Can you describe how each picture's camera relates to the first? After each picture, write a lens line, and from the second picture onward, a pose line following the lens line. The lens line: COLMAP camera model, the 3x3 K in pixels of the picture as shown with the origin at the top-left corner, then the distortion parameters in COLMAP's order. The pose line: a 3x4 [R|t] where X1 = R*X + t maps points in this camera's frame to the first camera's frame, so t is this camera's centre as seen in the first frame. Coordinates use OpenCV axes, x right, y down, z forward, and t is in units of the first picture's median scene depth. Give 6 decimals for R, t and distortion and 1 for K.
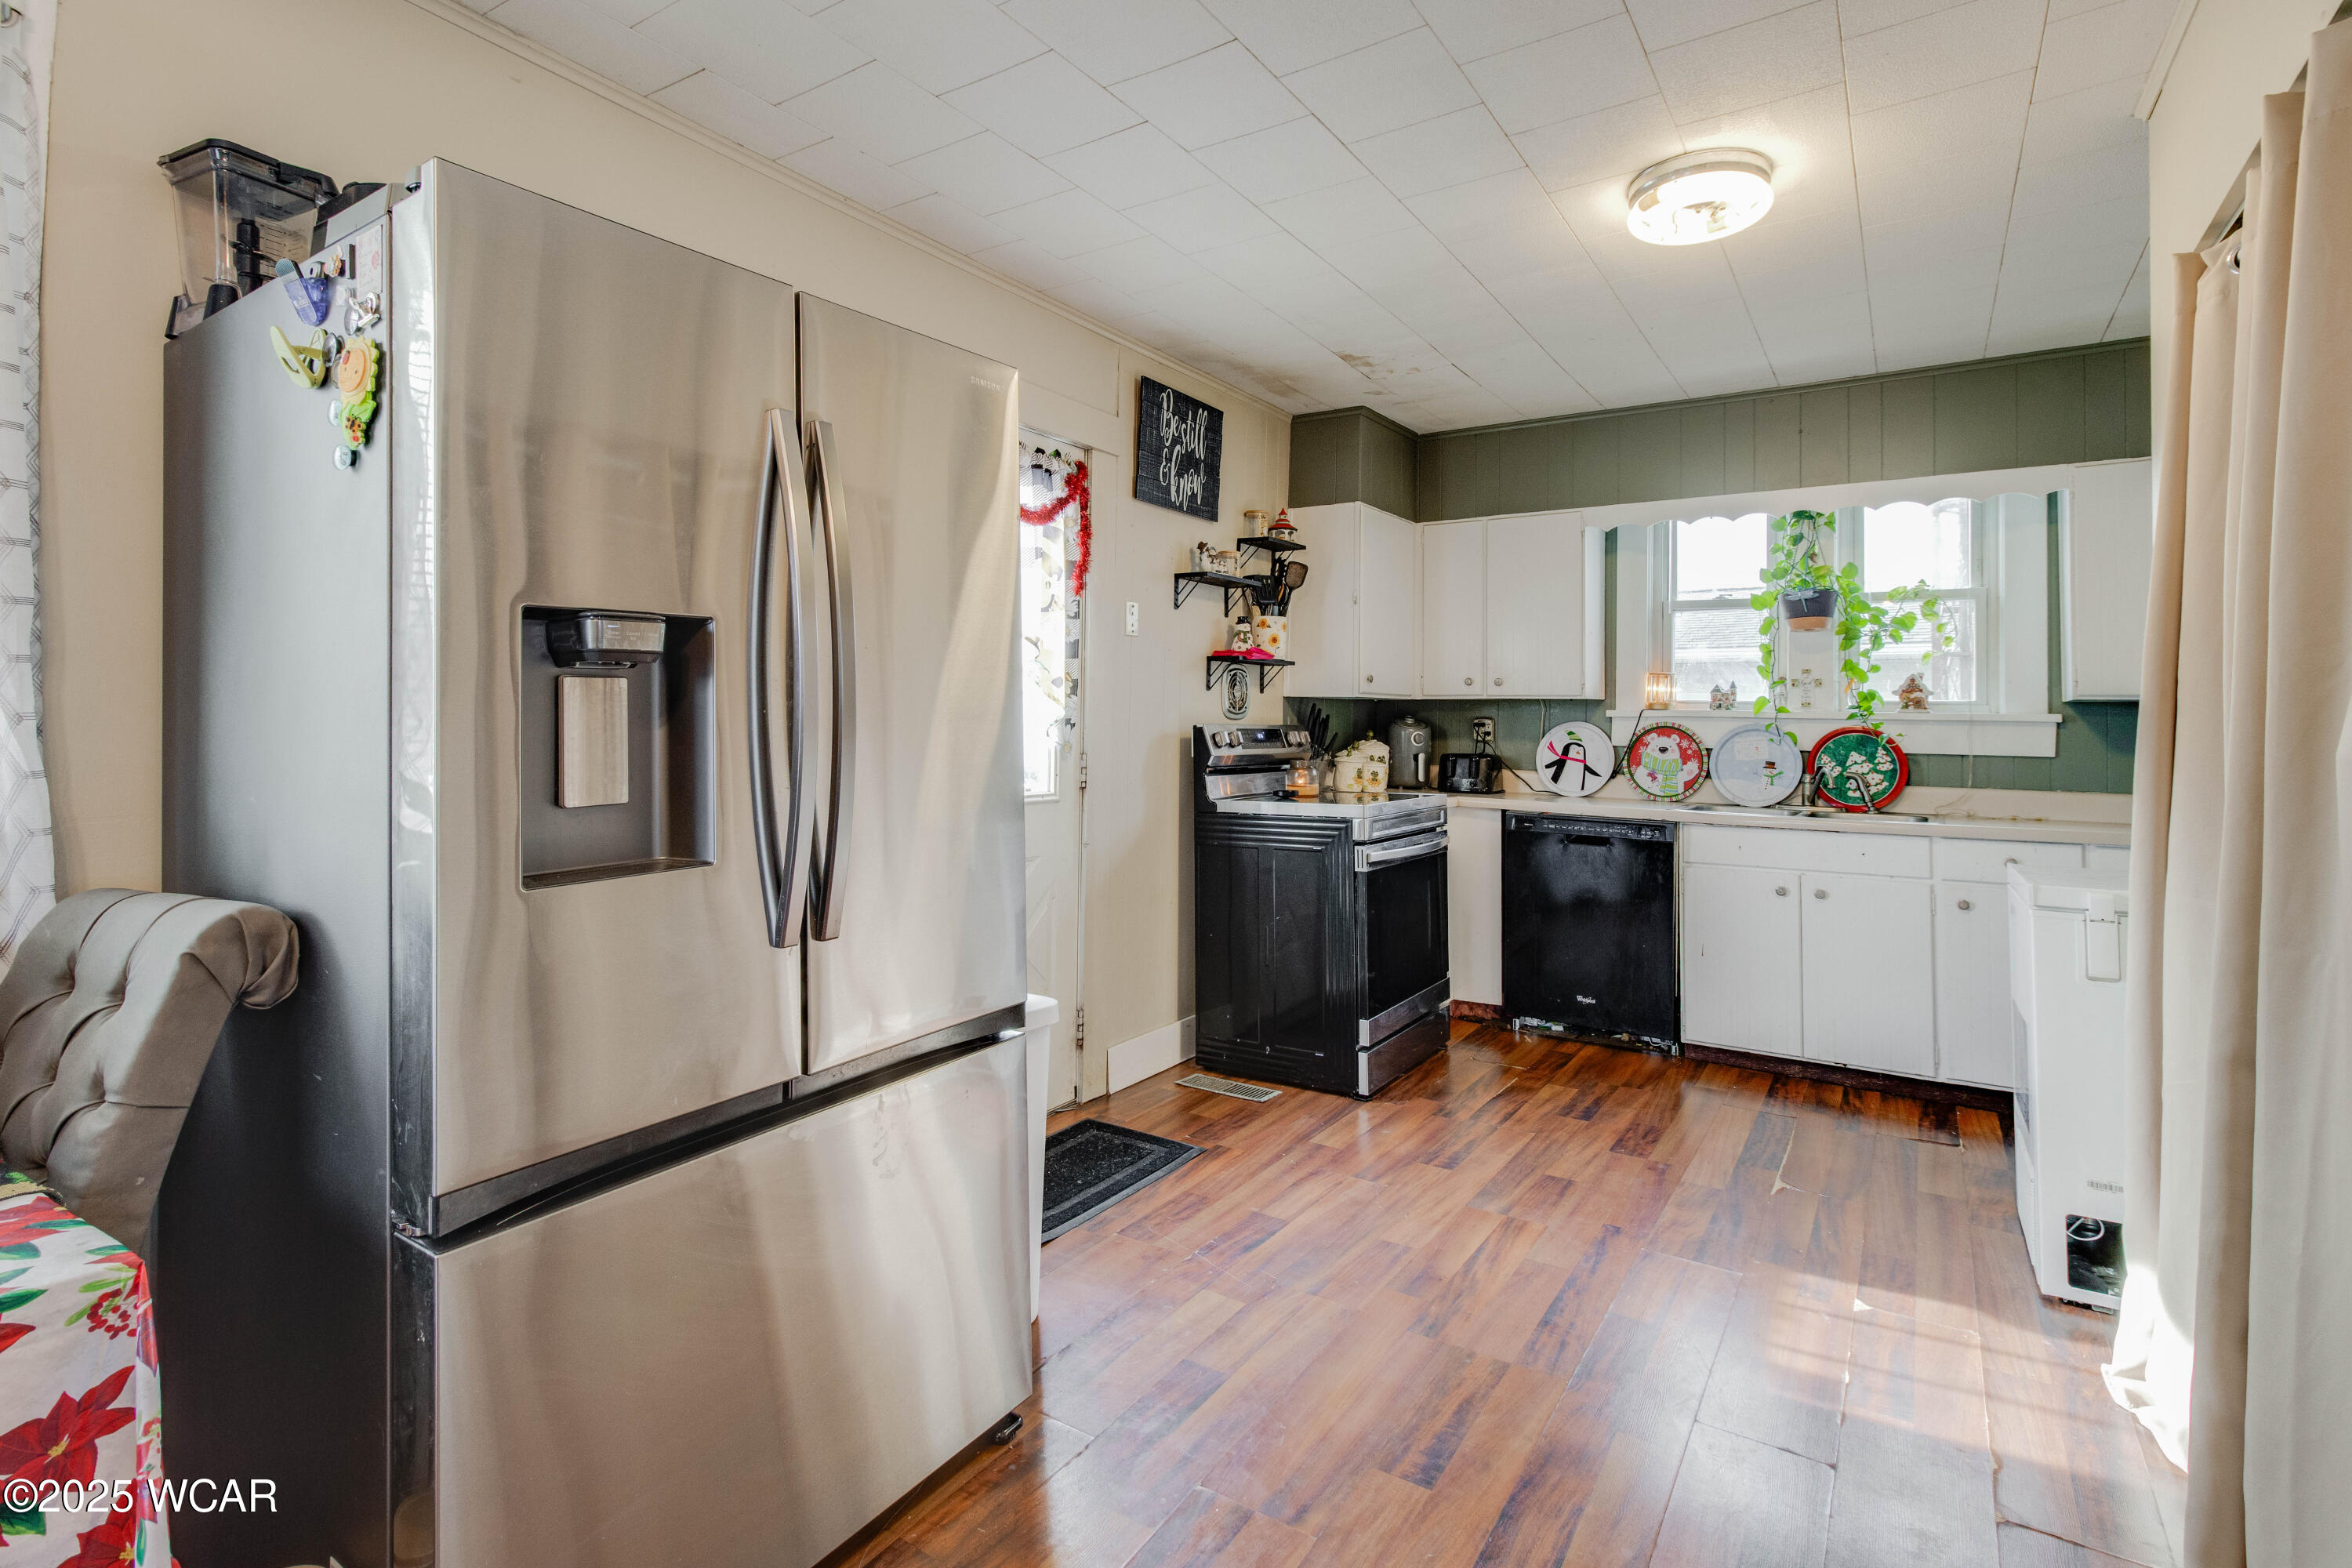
lens RADIAL K [[1140.5, 0, 1202.8], [0, 1140.5, 702.5], [0, 0, 1]] dist [0.003350, 0.000589]
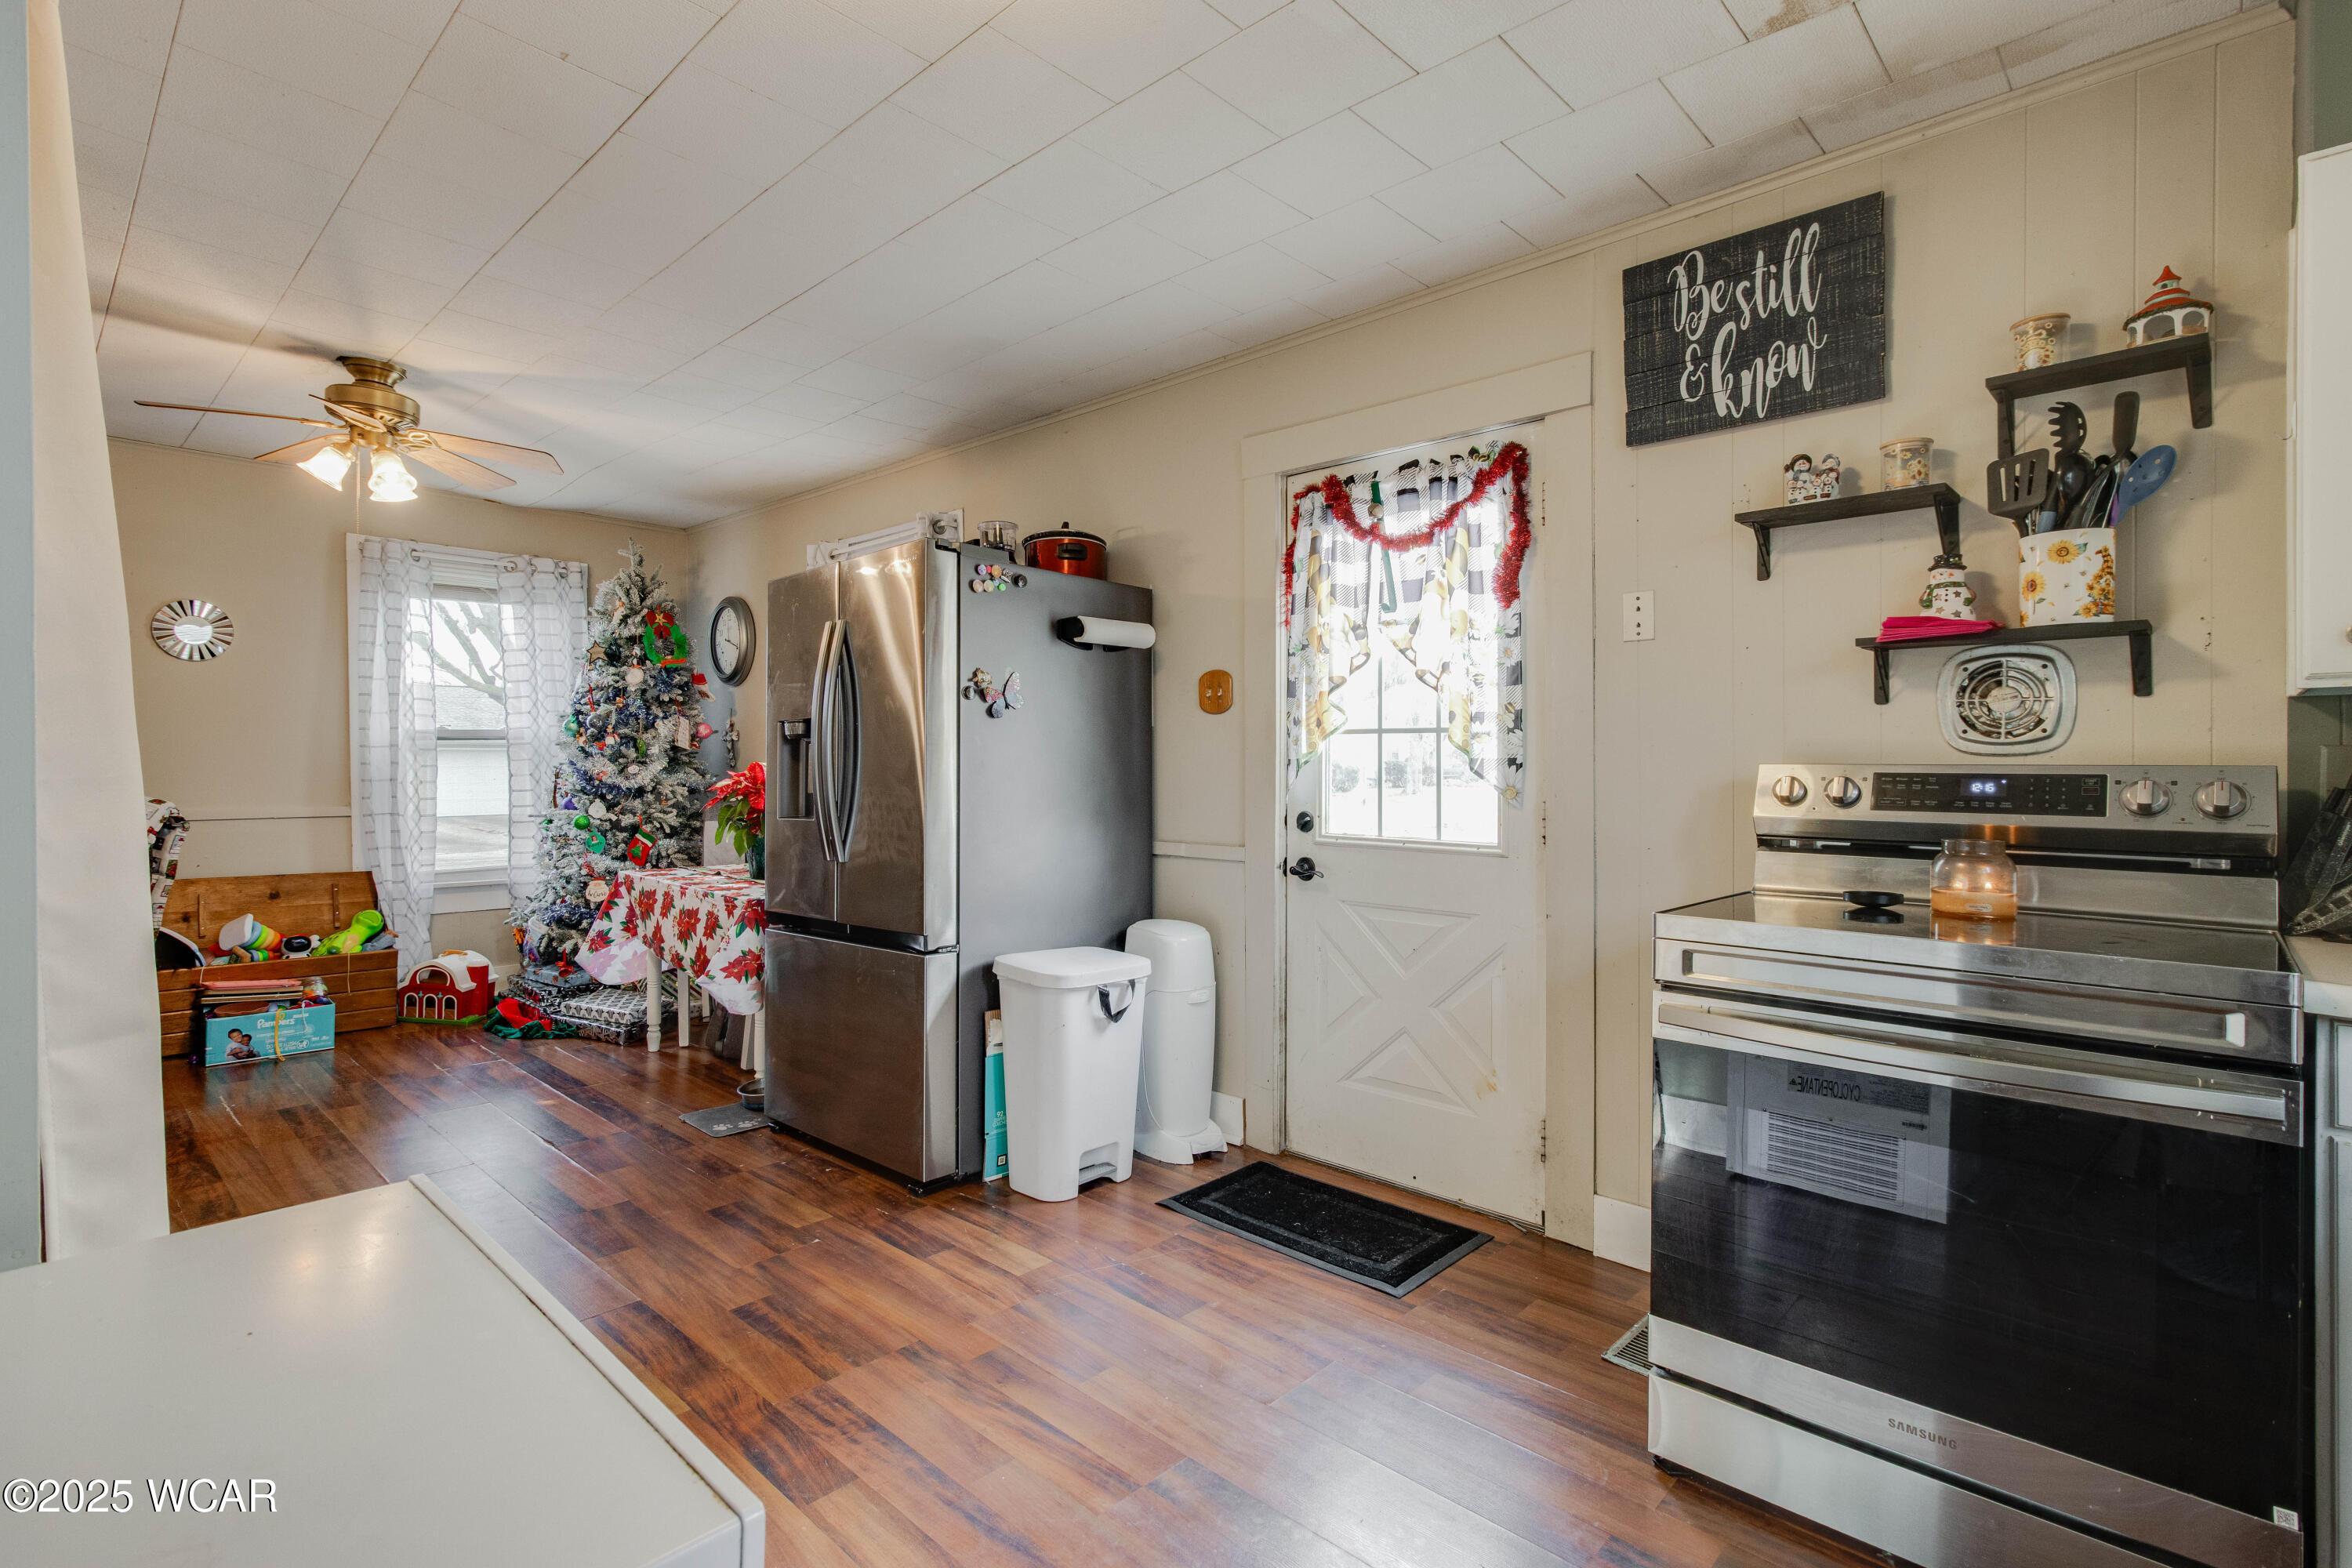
lens RADIAL K [[1086.2, 0, 1176.0], [0, 1086.2, 784.0], [0, 0, 1]] dist [0.002070, 0.000107]
pose [[-0.184109, 0.008998, -0.982865, 0.646962], [0.014151, 0.999879, 0.006503, 0.022133], [0.982804, -0.012711, -0.184214, 0.828818]]
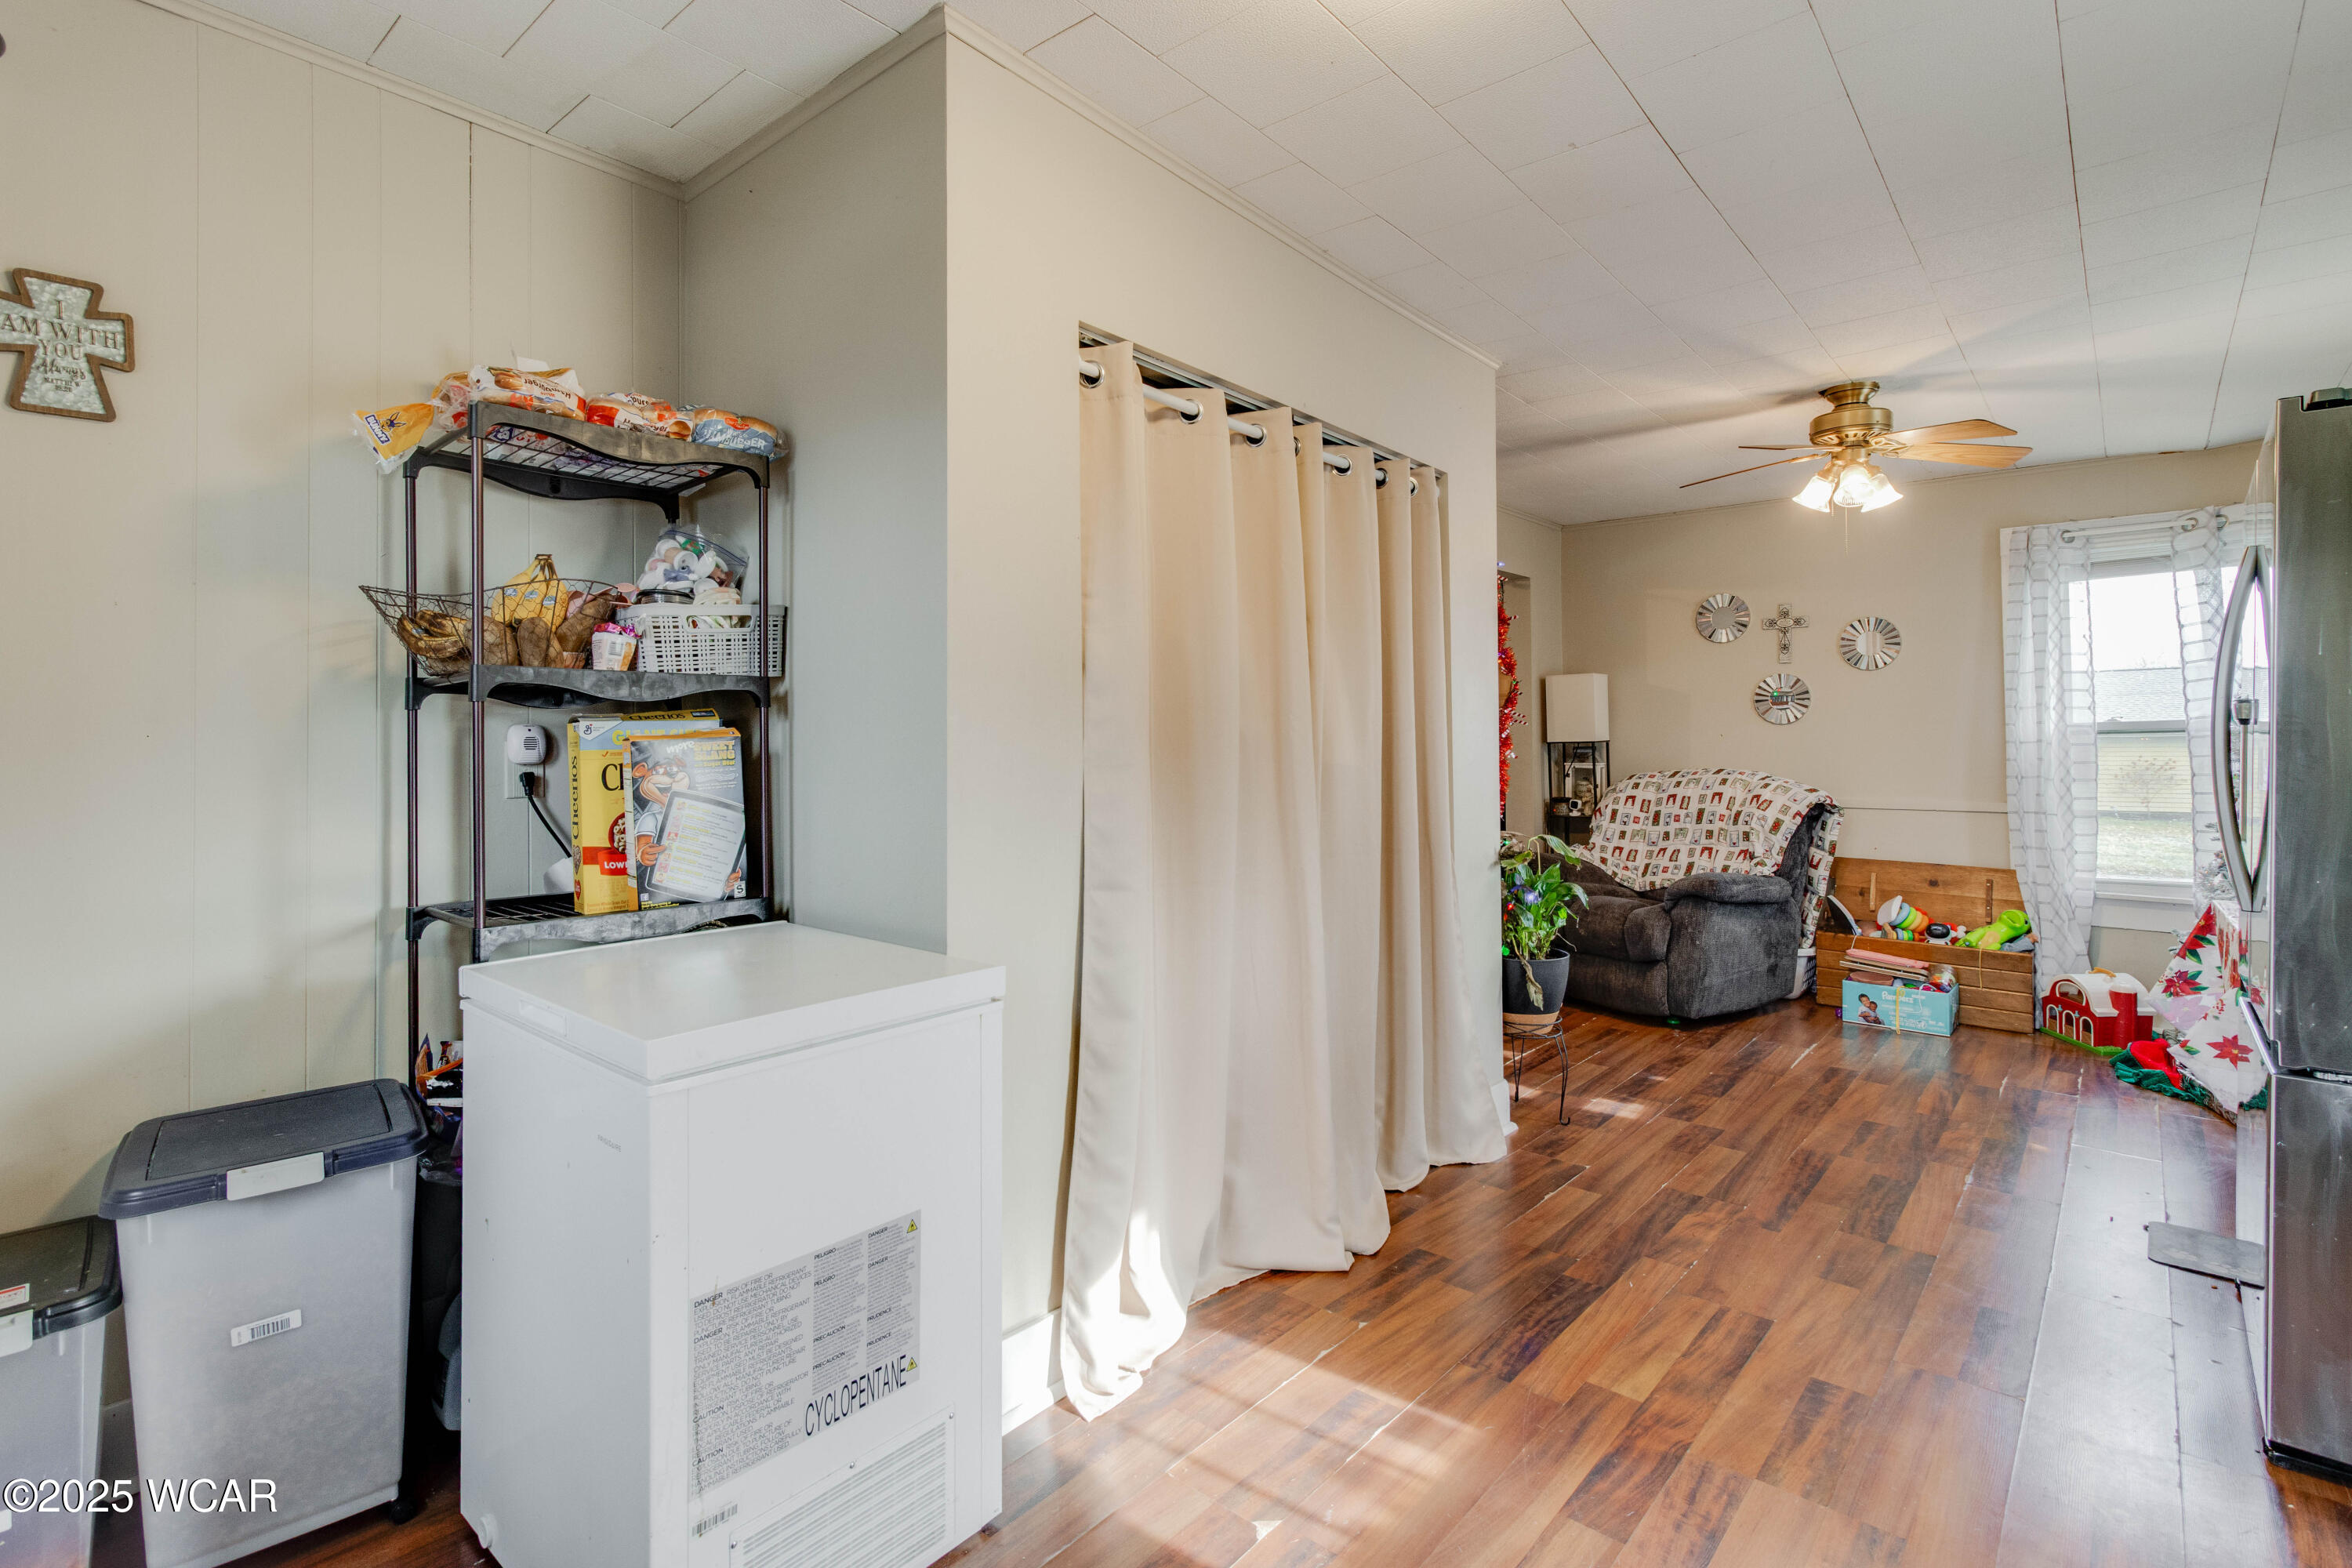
lens RADIAL K [[1106.3, 0, 1174.2], [0, 1106.3, 753.6], [0, 0, 1]] dist [0.001959, 0.000187]
pose [[-0.987637, -0.012798, 0.156232, 0.324909], [-0.015625, 0.999735, -0.016881, 0.022458], [-0.155975, -0.019114, -0.987576, 1.066704]]
